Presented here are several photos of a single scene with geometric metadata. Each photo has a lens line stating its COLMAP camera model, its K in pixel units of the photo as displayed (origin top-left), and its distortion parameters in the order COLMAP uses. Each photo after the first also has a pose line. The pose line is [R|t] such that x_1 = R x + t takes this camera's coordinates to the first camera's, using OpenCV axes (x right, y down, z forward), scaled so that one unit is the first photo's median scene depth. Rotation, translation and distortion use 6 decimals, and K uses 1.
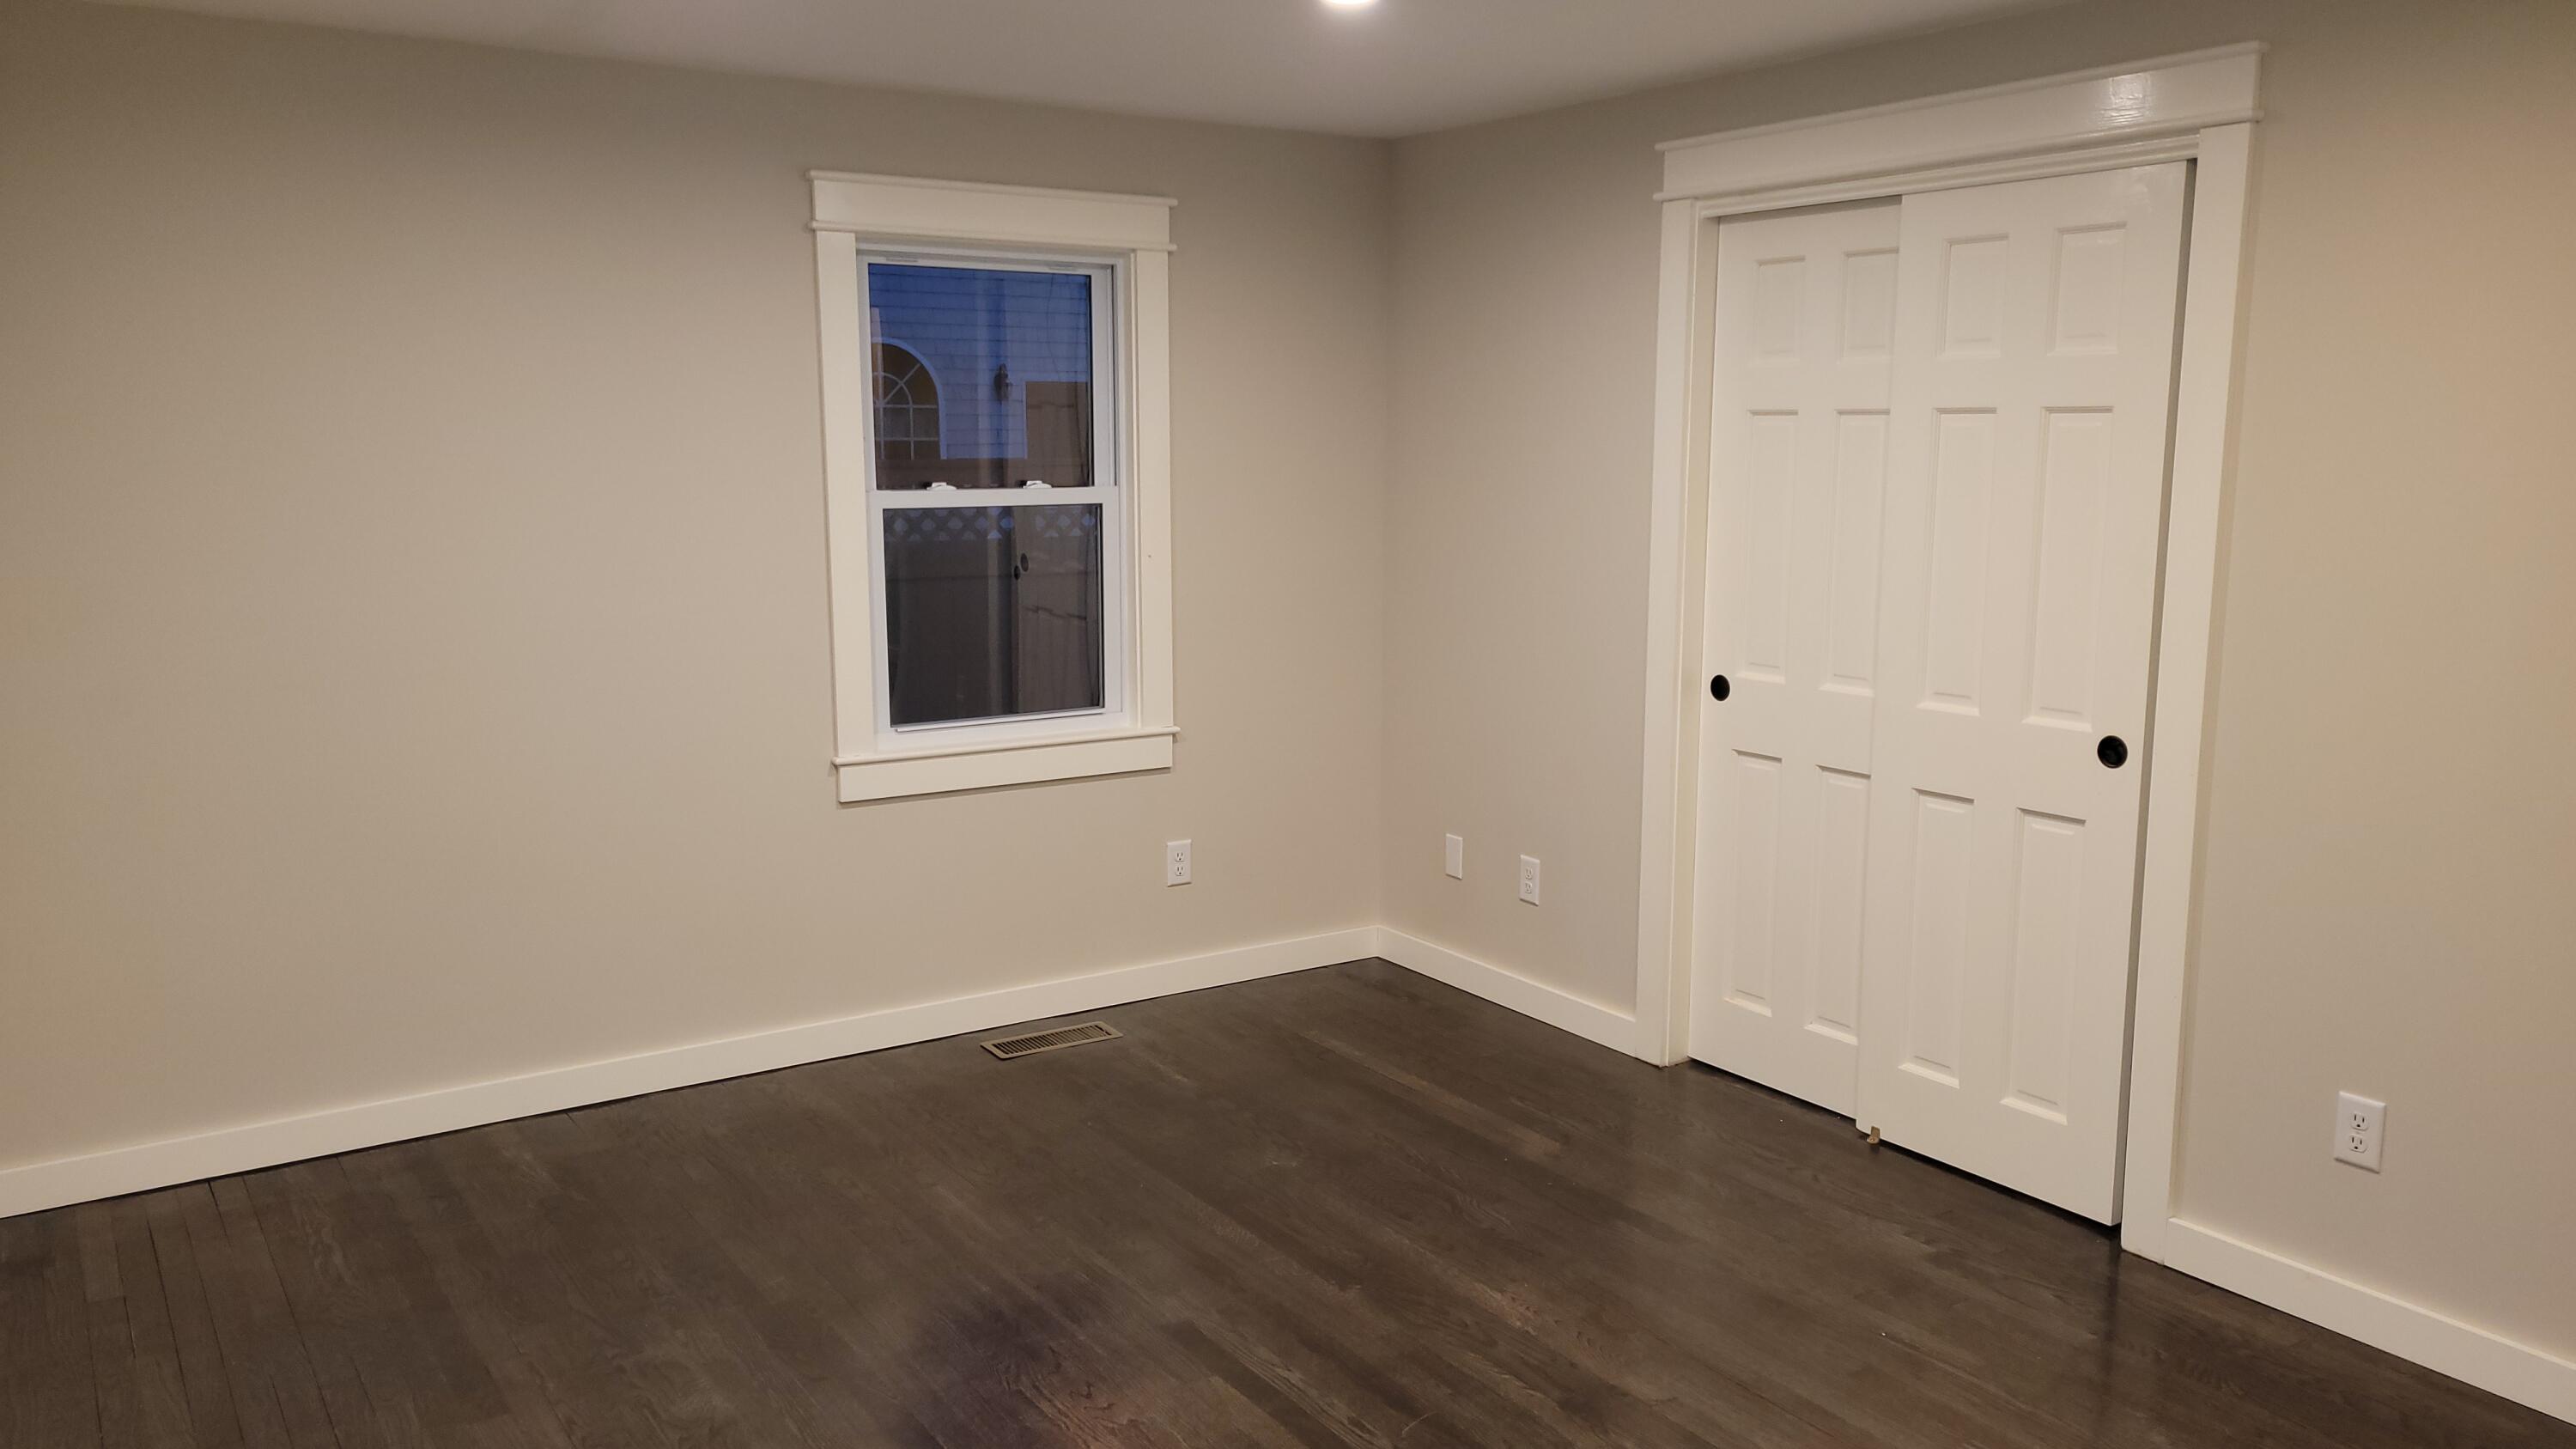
lens RADIAL K [[1958.3, 0, 1288.0], [0, 1958.3, 724.5], [0, 0, 1]] dist [0.058826, -0.001637]
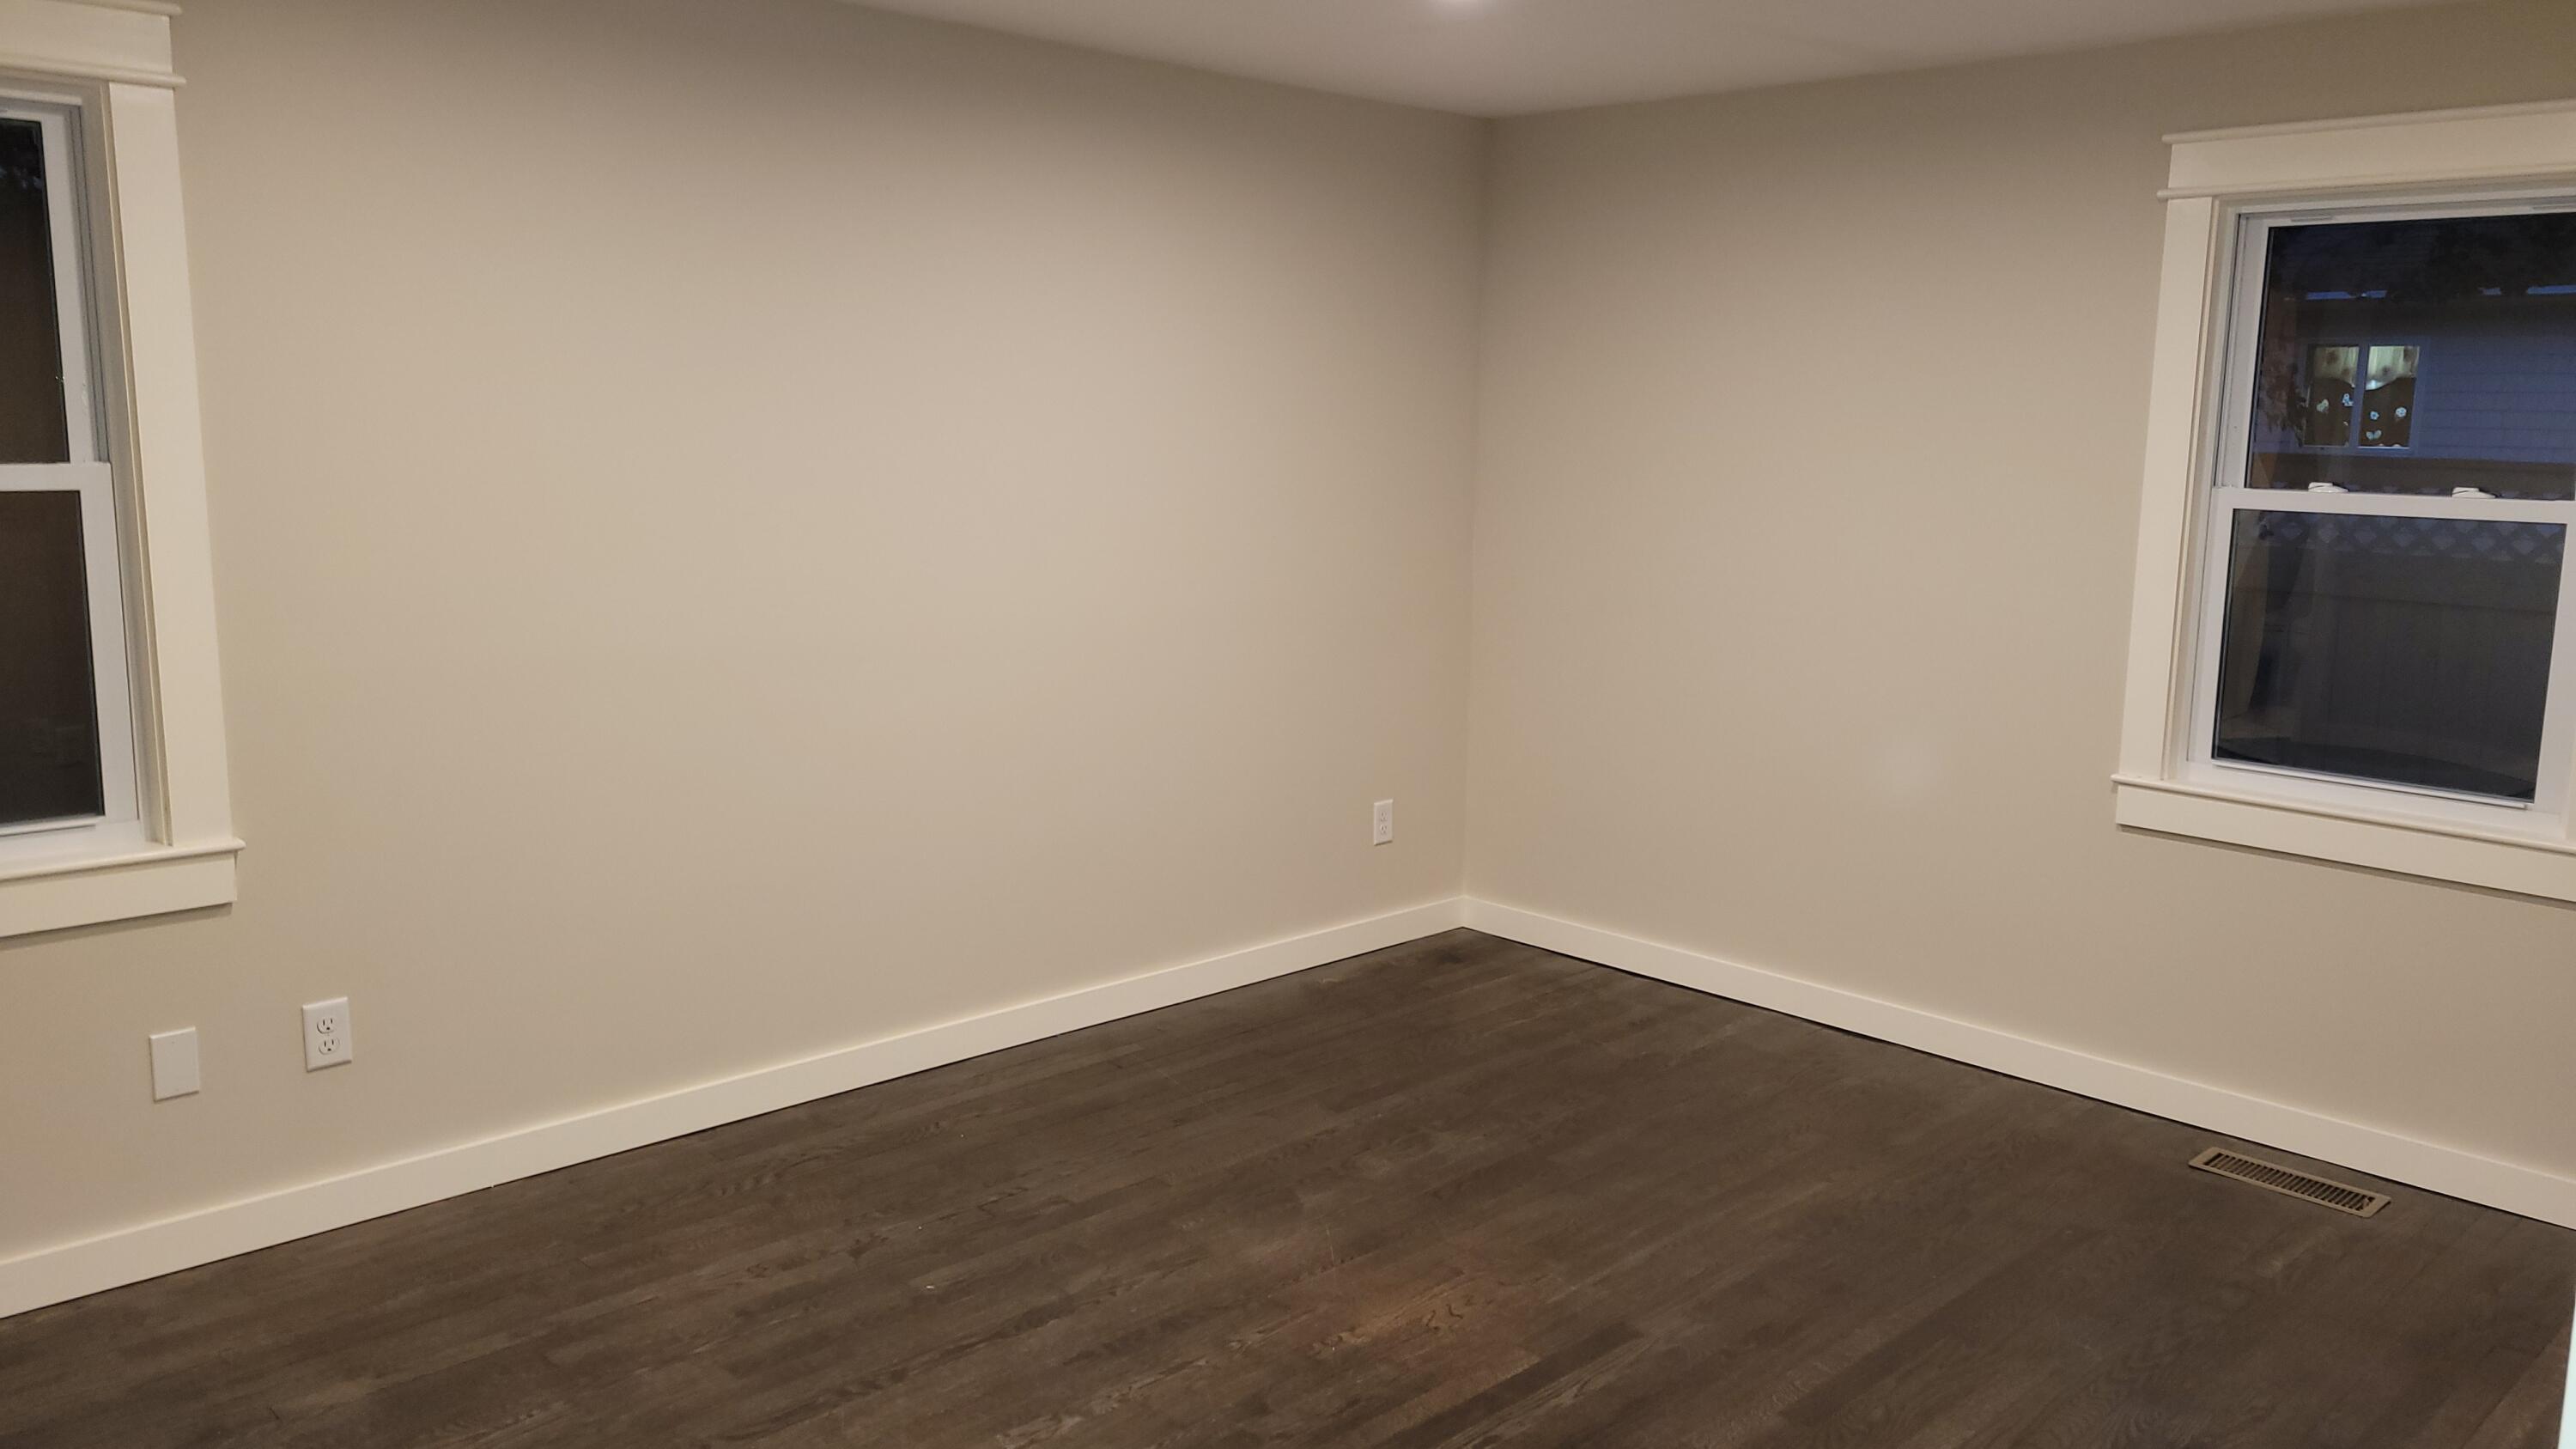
lens RADIAL K [[1923.0, 0, 1289.3], [0, 1923.0, 708.3], [0, 0, 1]] dist [0.072485, -0.061263]
pose [[0.173056, 0.156387, -0.972417, 0.581990], [-0.166226, 0.977788, 0.127668, -0.065072], [0.970783, 0.139547, 0.195208, 0.442699]]
